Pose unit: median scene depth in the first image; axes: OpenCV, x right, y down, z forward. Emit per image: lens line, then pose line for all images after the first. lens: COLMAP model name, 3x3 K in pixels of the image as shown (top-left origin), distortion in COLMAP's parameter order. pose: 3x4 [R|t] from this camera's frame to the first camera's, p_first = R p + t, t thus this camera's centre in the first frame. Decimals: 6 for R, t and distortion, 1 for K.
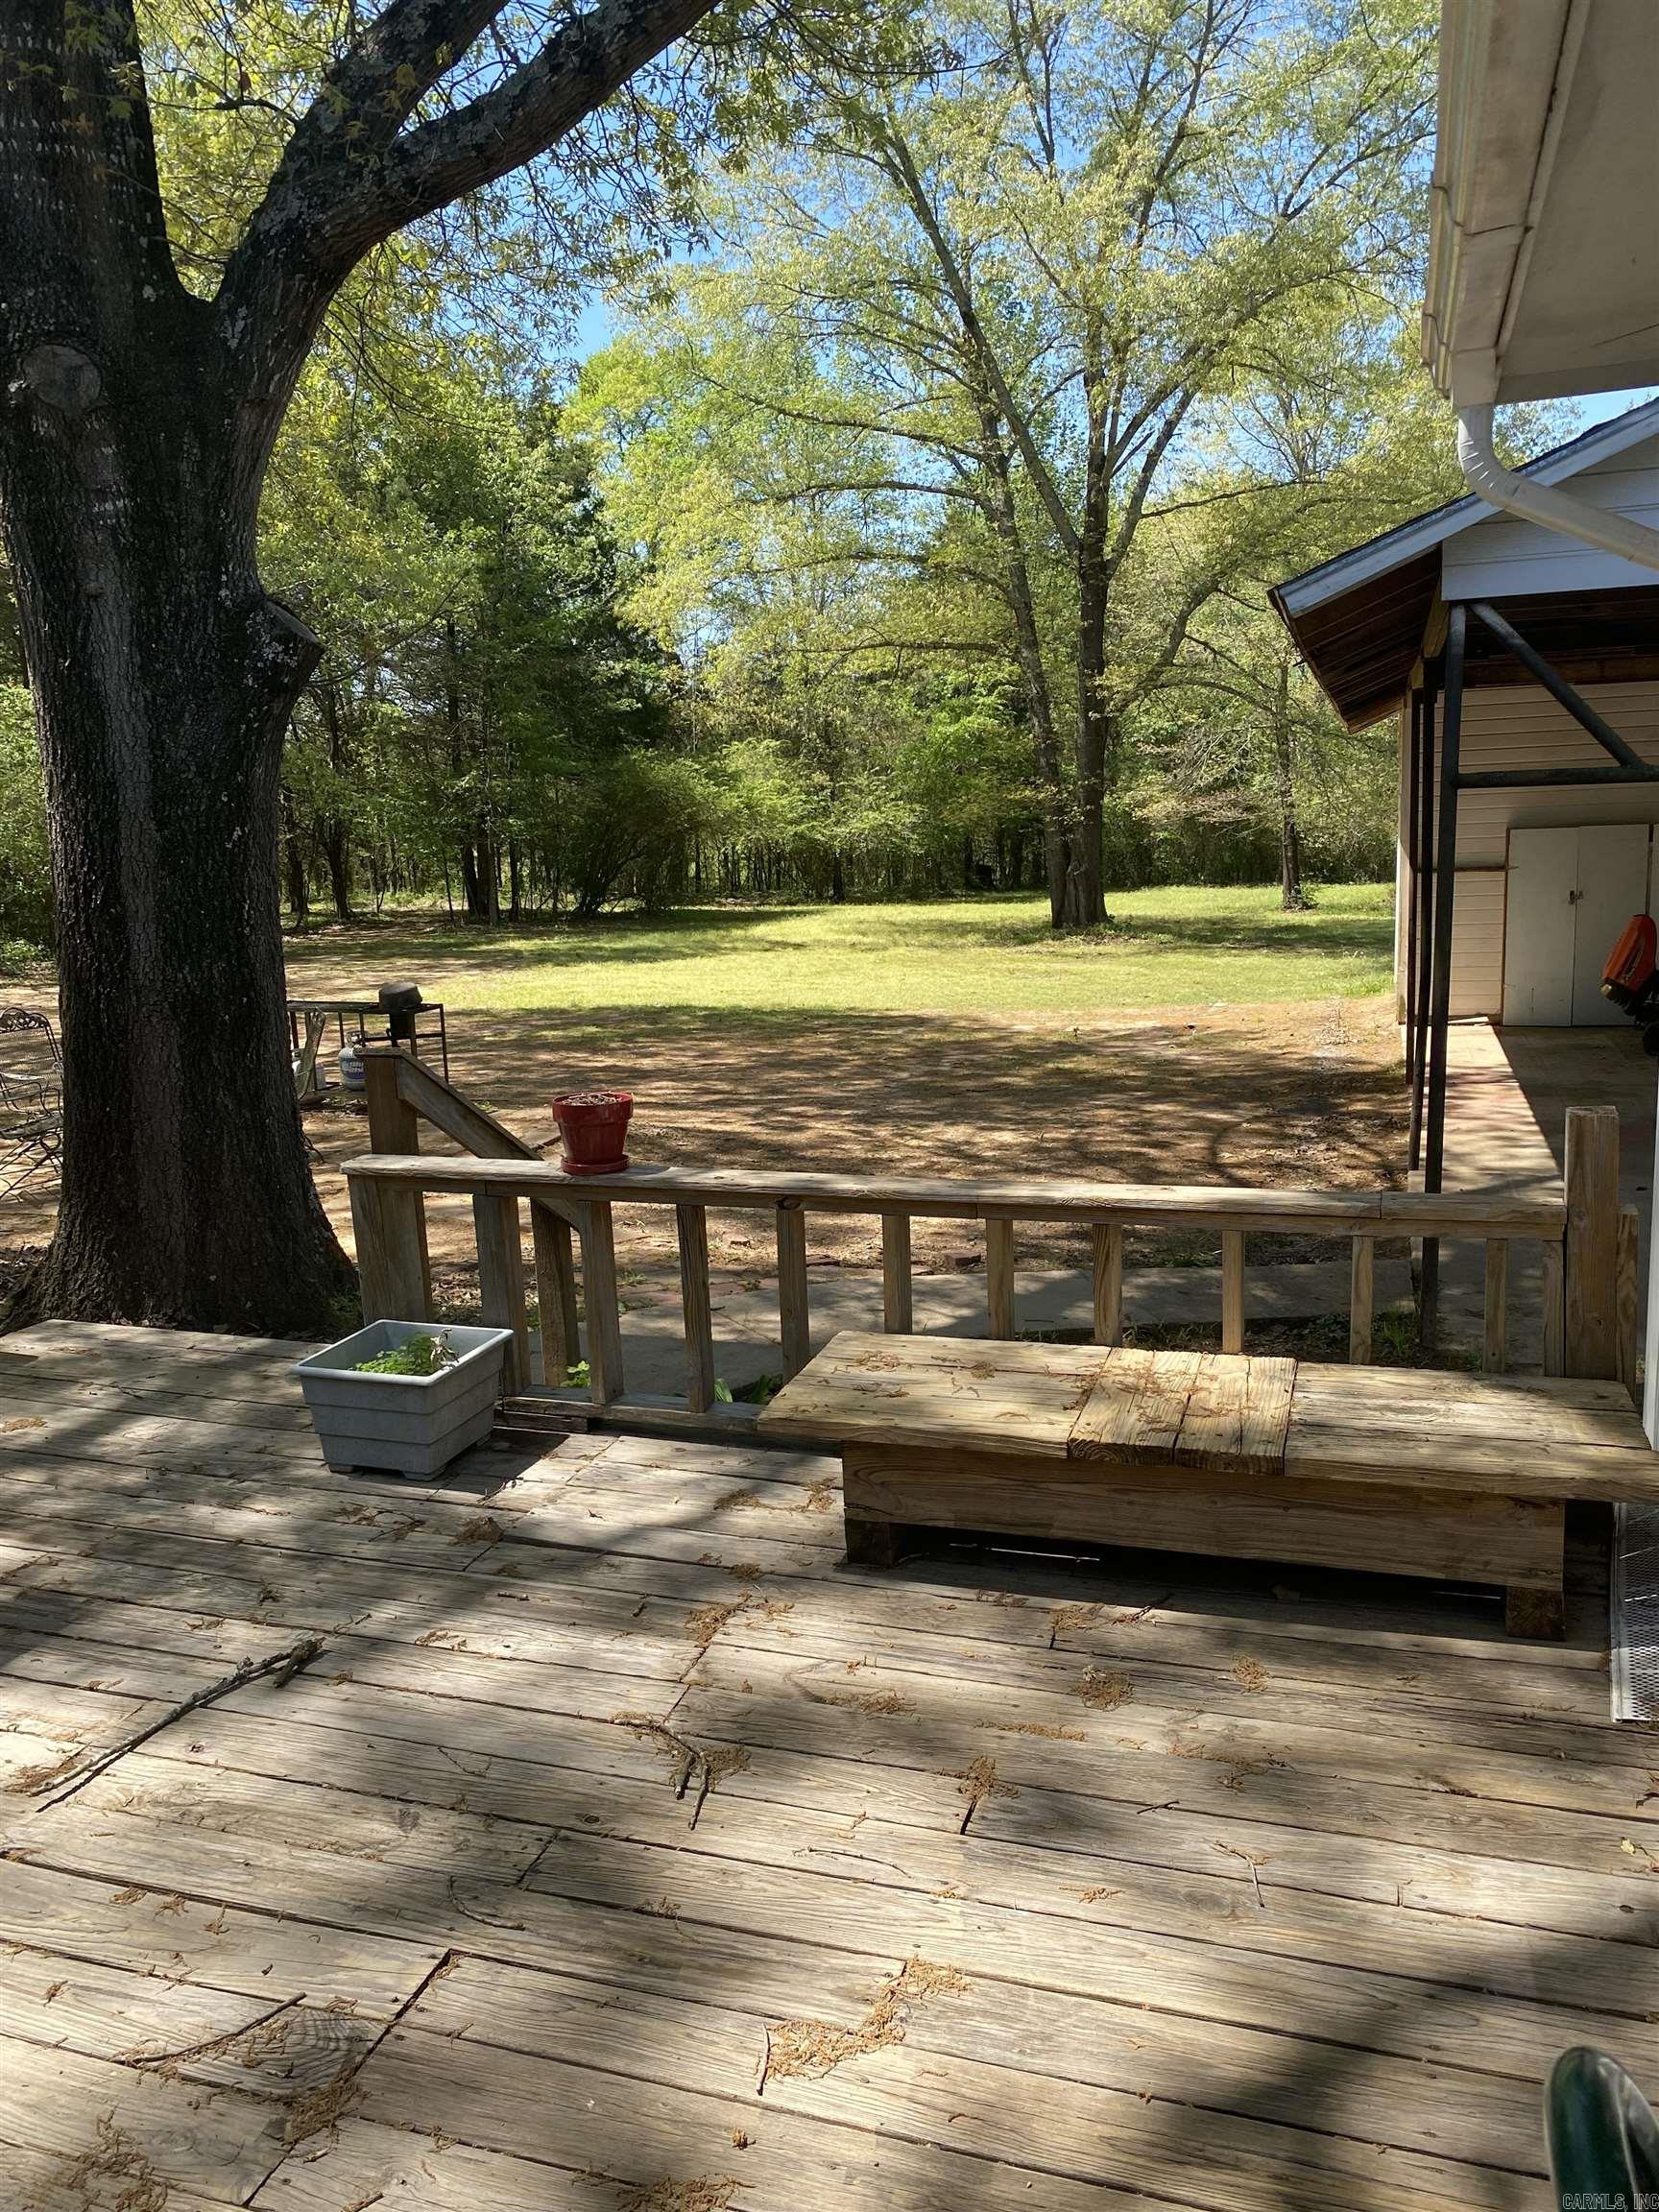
lens RADIAL K [[1674.5, 0, 820.3], [0, 1674.5, 1114.2], [0, 0, 1]] dist [0.046756, -0.061421]
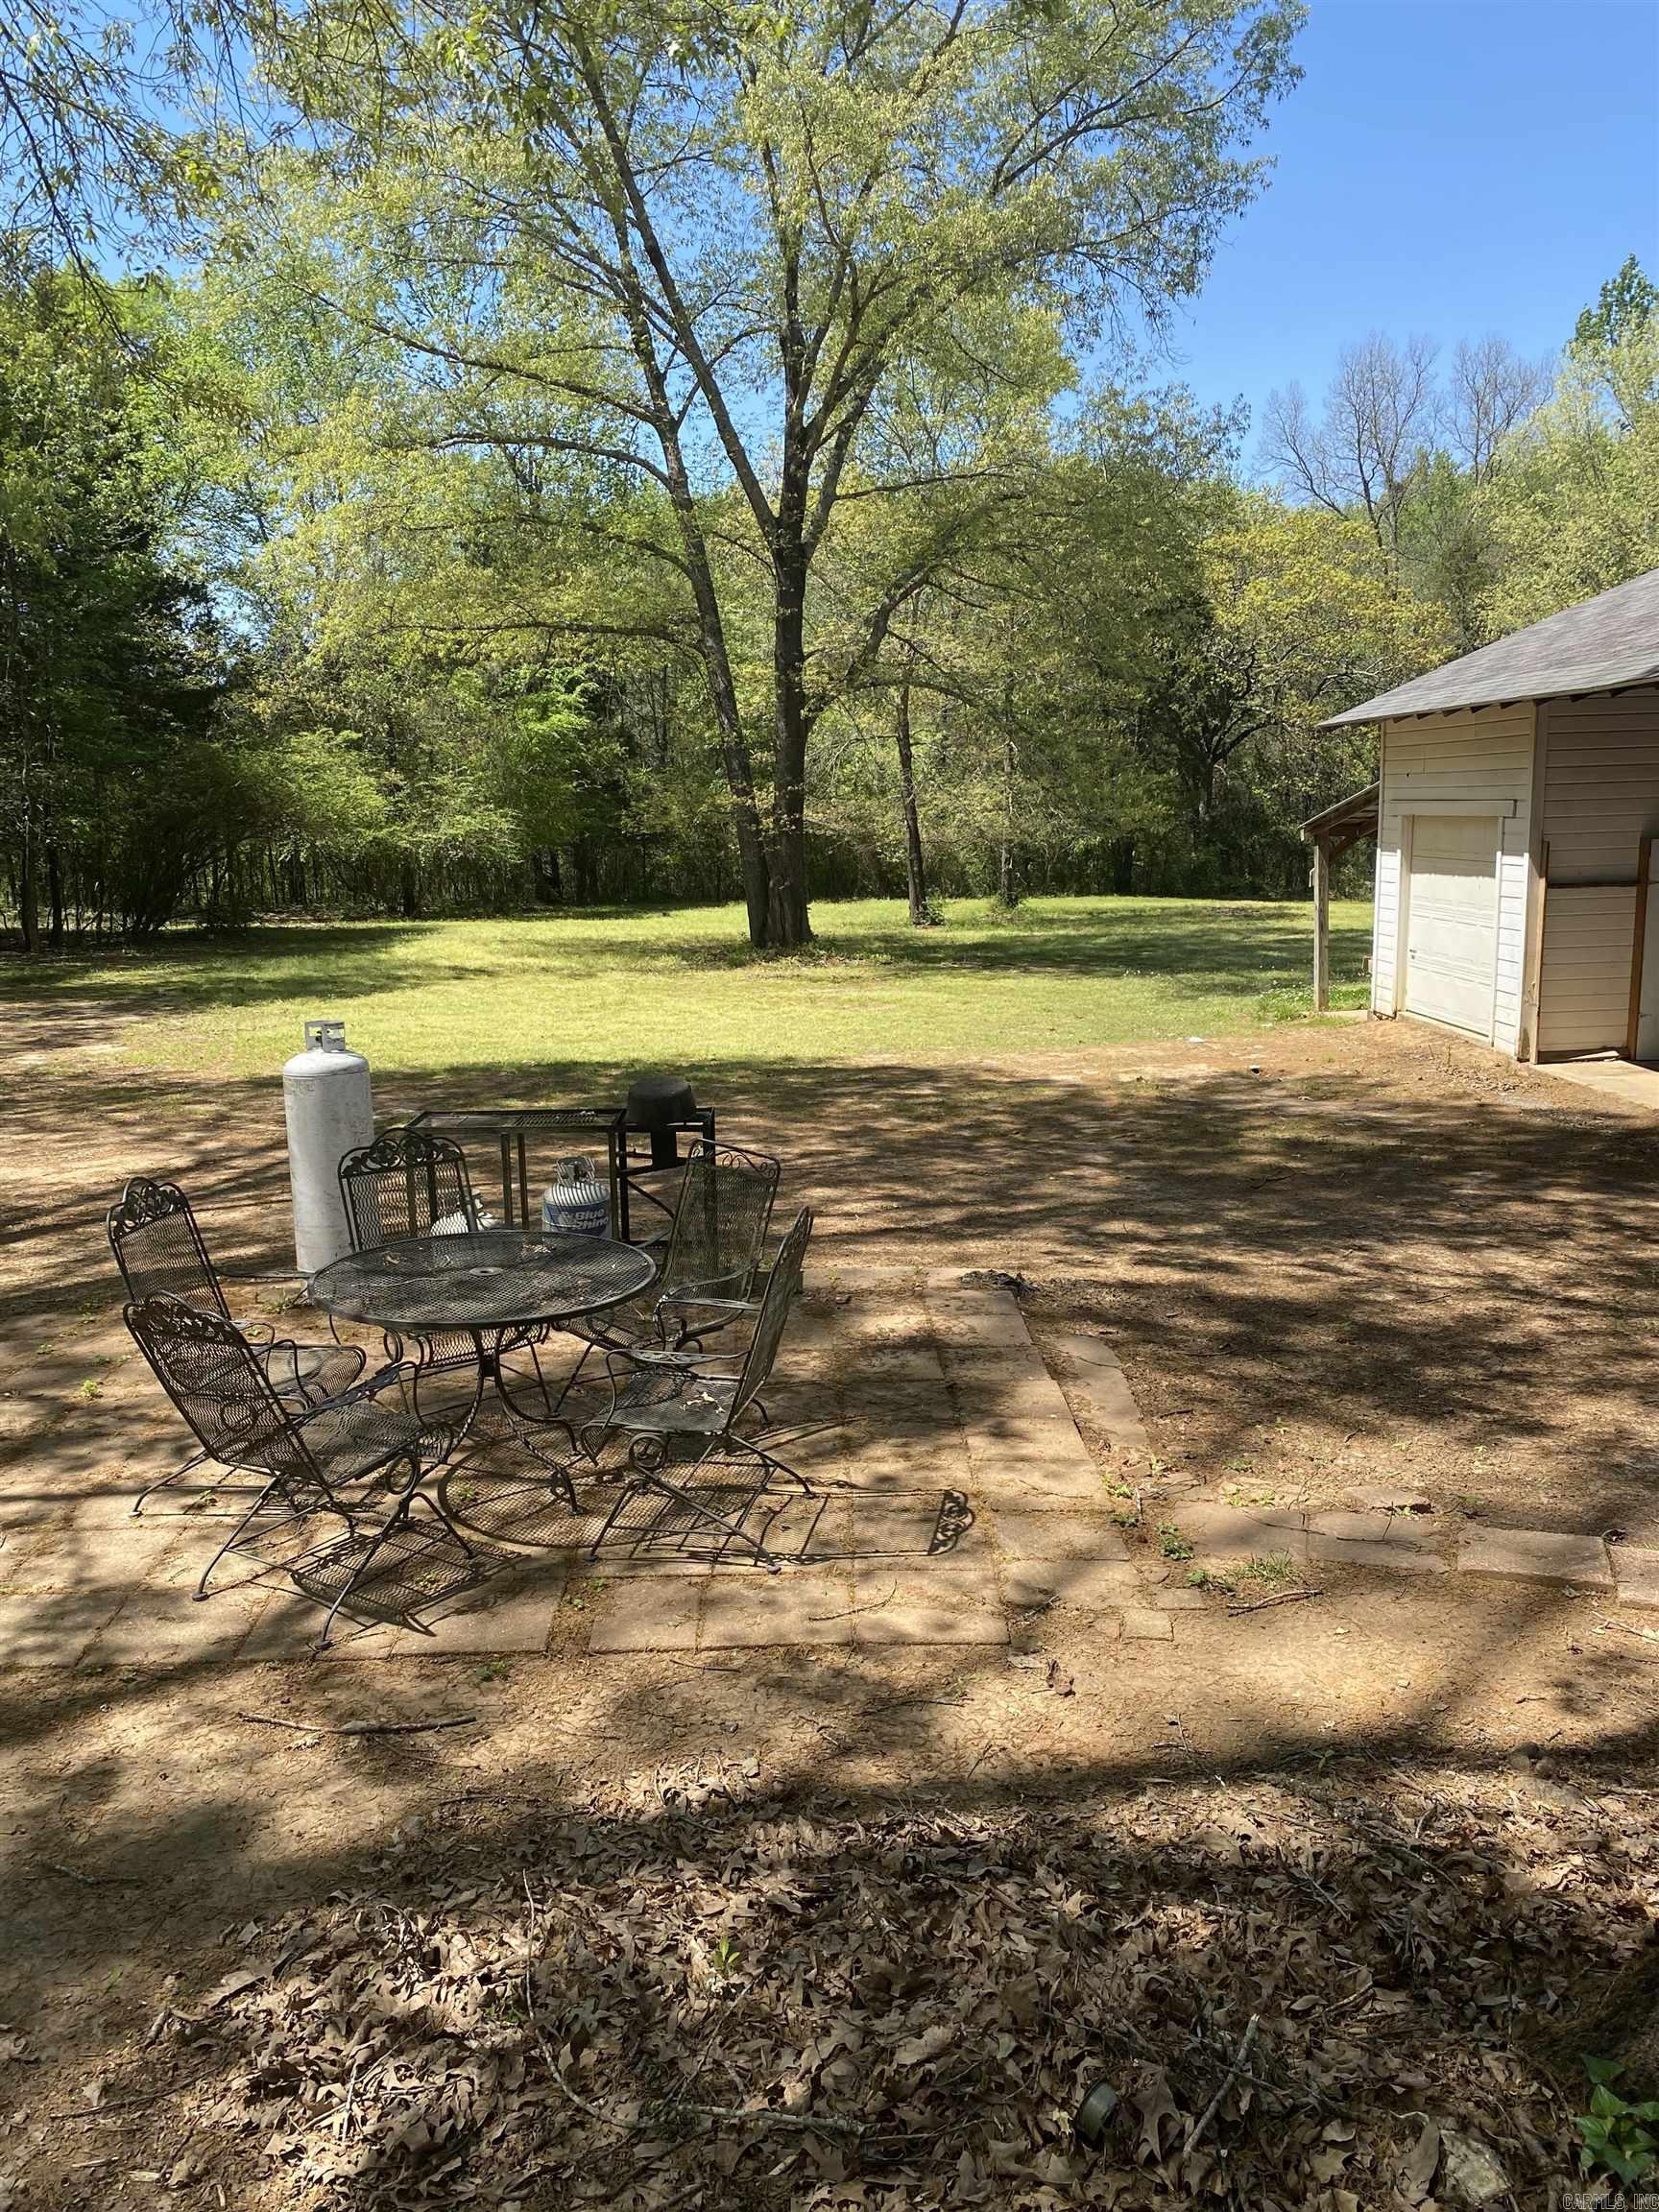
lens RADIAL K [[1674.5, 0, 749.7], [0, 1674.5, 1105.2], [0, 0, 1]] dist [0.046756, -0.061421]
pose [[0.948819, -0.038341, 0.313484, -0.138546], [0.042191, 0.999094, -0.005503, -0.019793], [-0.312989, 0.018448, 0.949578, 0.137208]]
